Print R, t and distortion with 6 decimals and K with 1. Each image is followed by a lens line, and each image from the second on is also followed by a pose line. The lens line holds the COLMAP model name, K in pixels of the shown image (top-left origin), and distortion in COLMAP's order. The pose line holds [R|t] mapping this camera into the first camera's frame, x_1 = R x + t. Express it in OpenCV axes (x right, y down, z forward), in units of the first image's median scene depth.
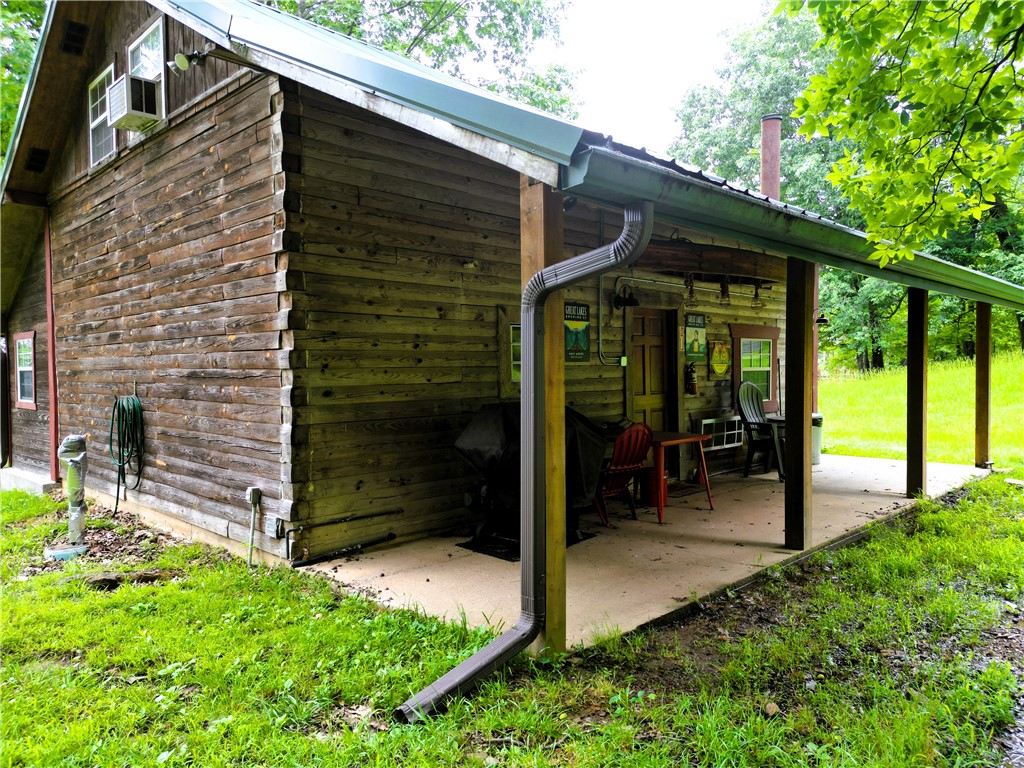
lens RADIAL K [[716.2, 0, 513.1], [0, 716.2, 386.1], [0, 0, 1]] dist [0.075533, -0.070267]
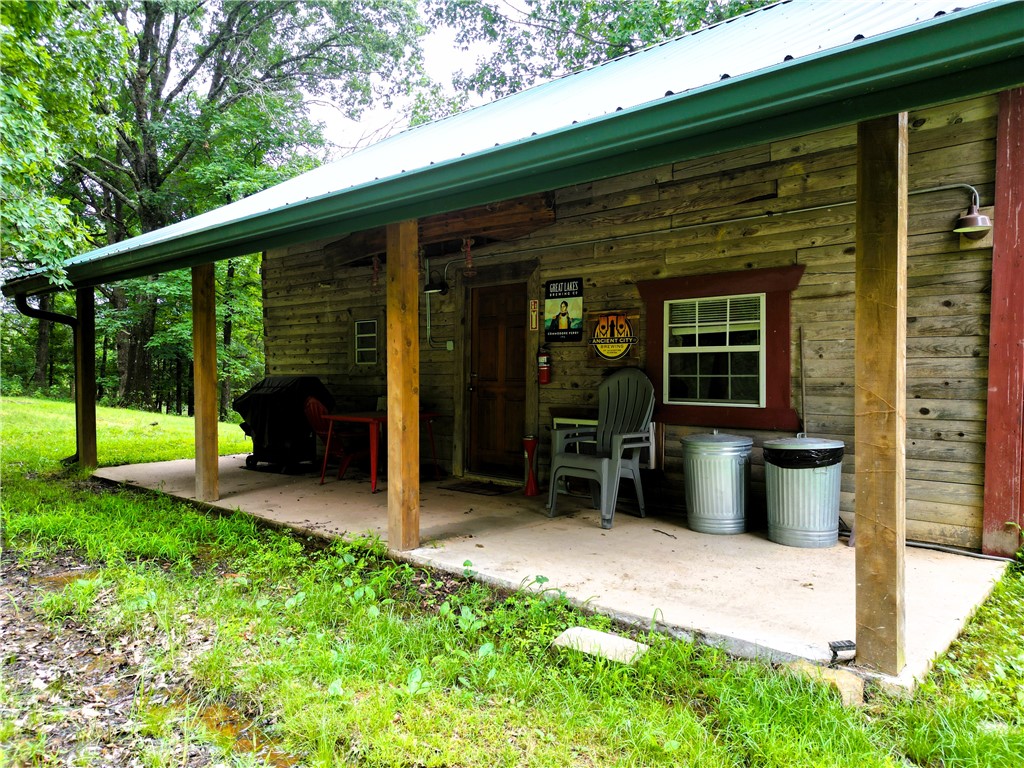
lens RADIAL K [[716.2, 0, 516.9], [0, 716.2, 374.4], [0, 0, 1]] dist [0.075533, -0.070267]
pose [[0.056553, 0.010963, -0.998339, 1.444646], [-0.027515, 0.999577, 0.009418, -0.007860], [0.998020, 0.026936, 0.056831, 1.296267]]
